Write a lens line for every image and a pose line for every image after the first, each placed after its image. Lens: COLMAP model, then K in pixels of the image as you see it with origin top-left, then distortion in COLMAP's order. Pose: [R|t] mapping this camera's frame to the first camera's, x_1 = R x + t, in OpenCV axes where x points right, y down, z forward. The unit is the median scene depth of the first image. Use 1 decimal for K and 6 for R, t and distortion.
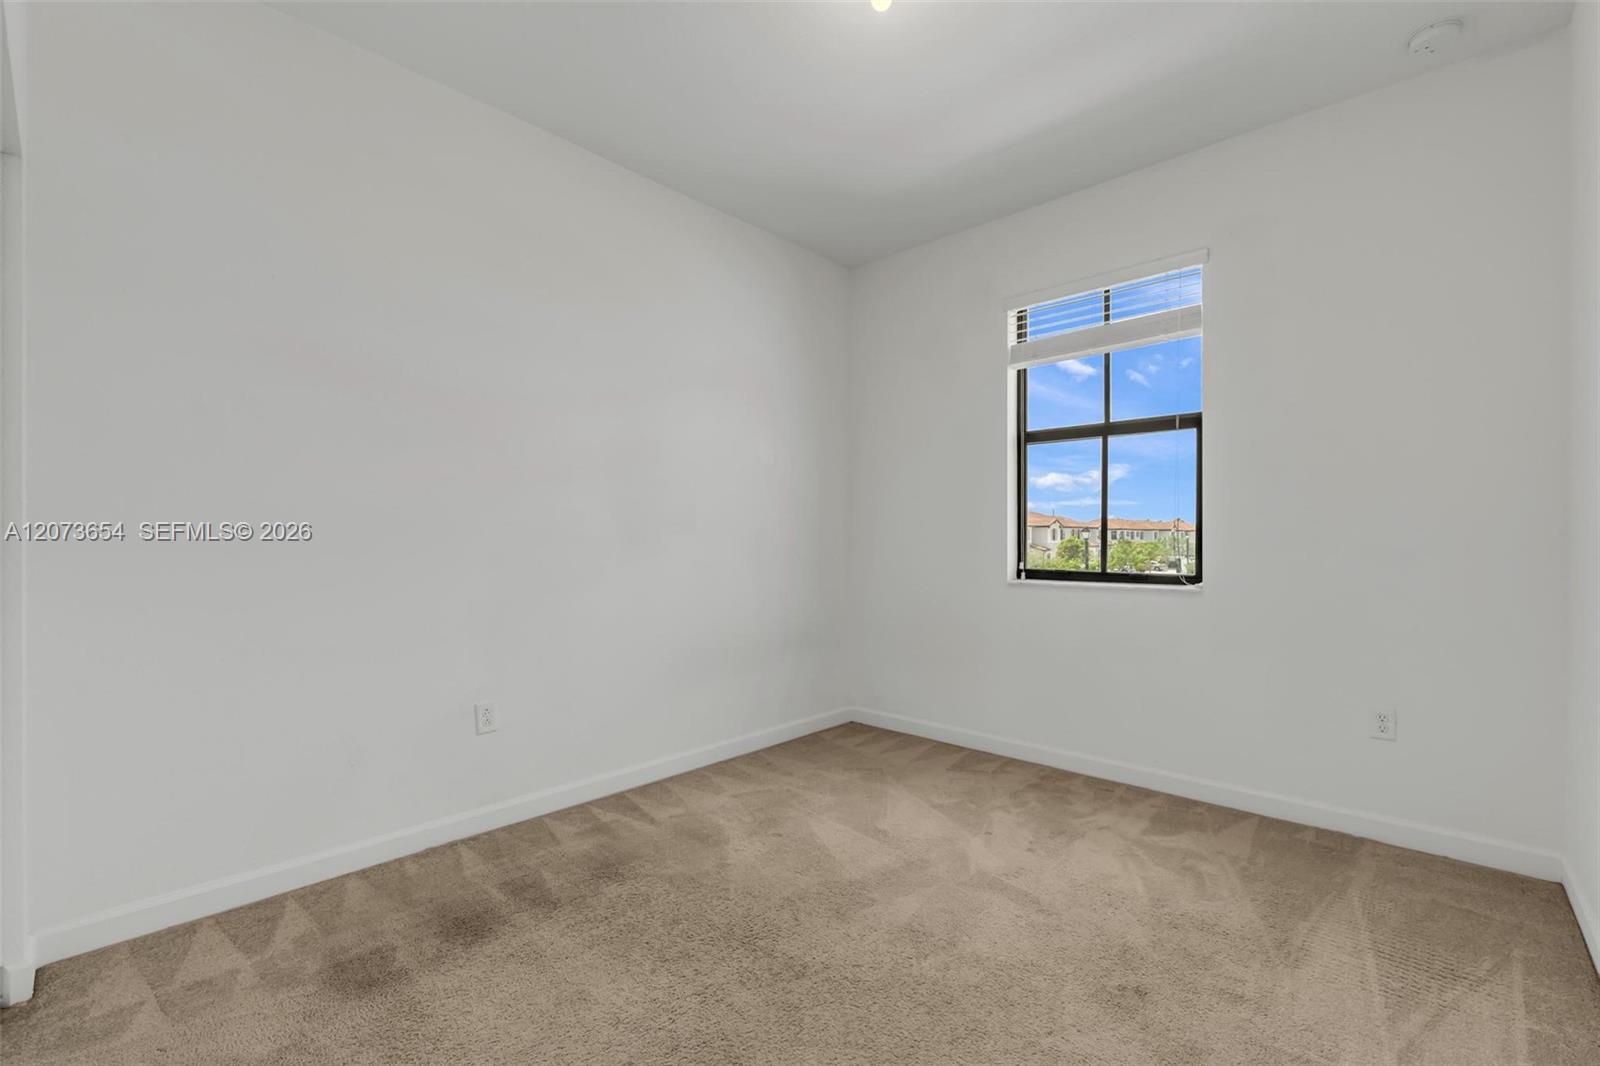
lens RADIAL K [[694.0, 0, 803.1], [0, 694.0, 539.4], [0, 0, 1]] dist [-0.000400, -0.000145]
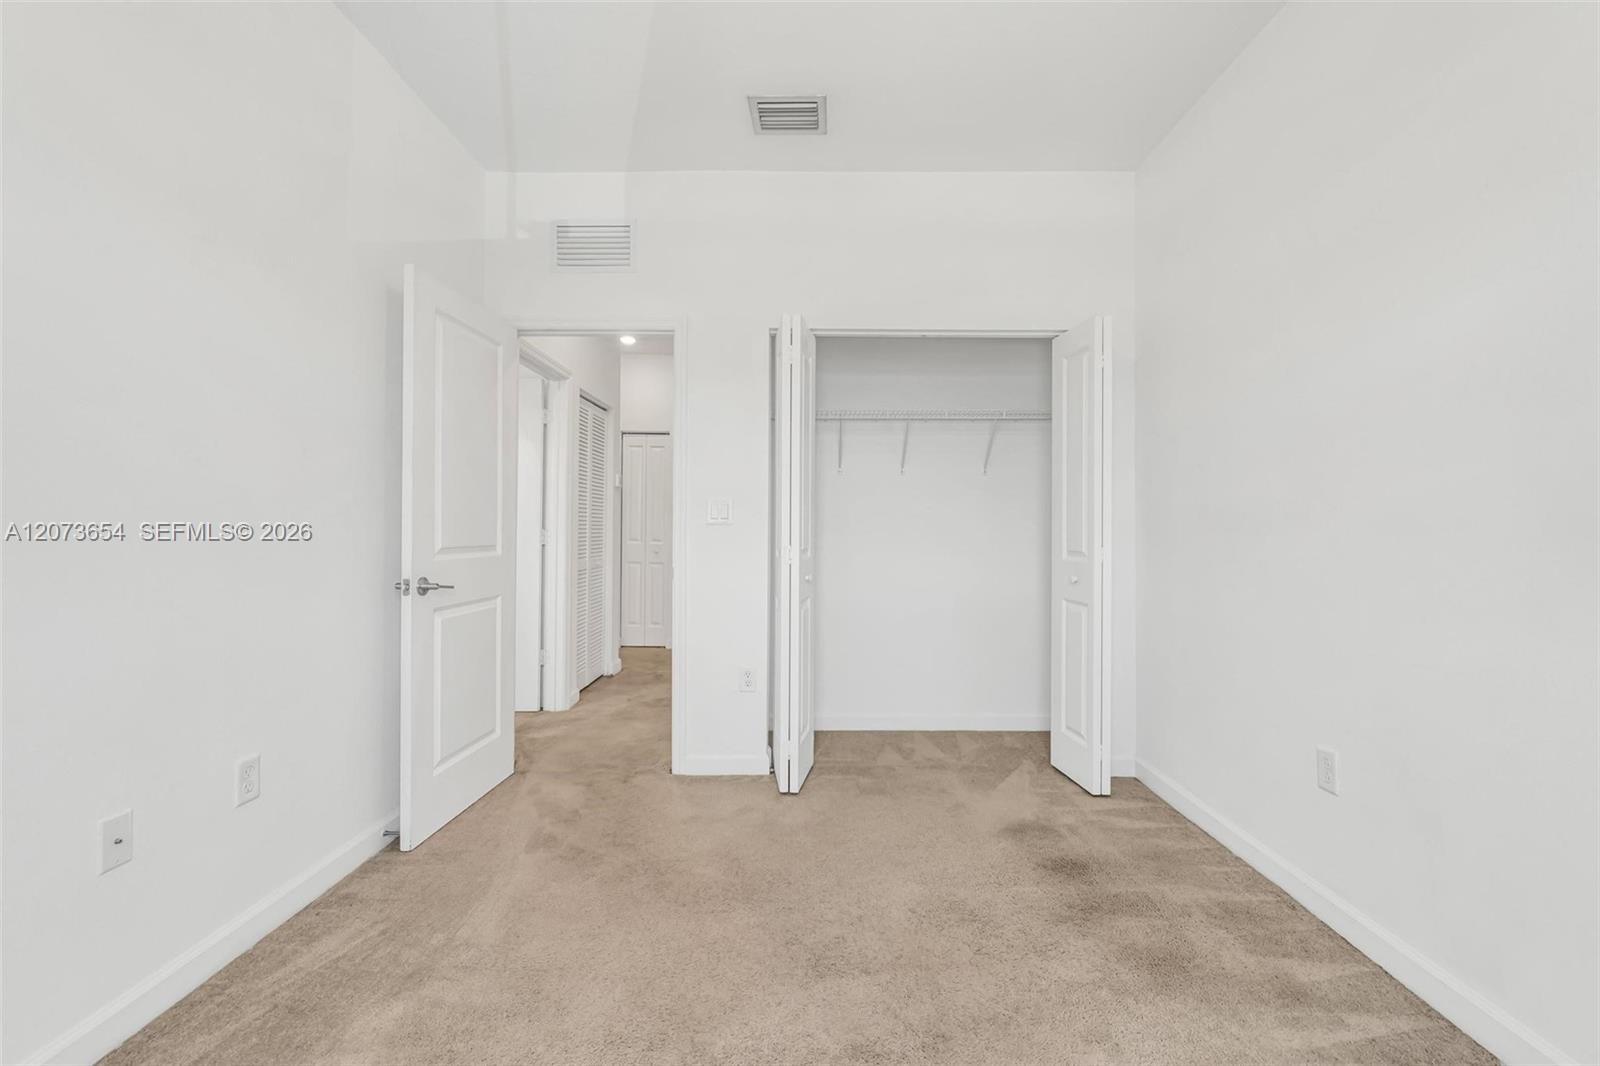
lens RADIAL K [[678.0, 0, 807.0], [0, 678.0, 524.3], [0, 0, 1]] dist [-0.006574, -0.000075]
pose [[-0.740844, -0.006157, -0.671649, 0.585875], [0.001151, 0.999945, -0.010436, -0.013007], [0.671677, -0.008505, -0.740796, 1.466550]]
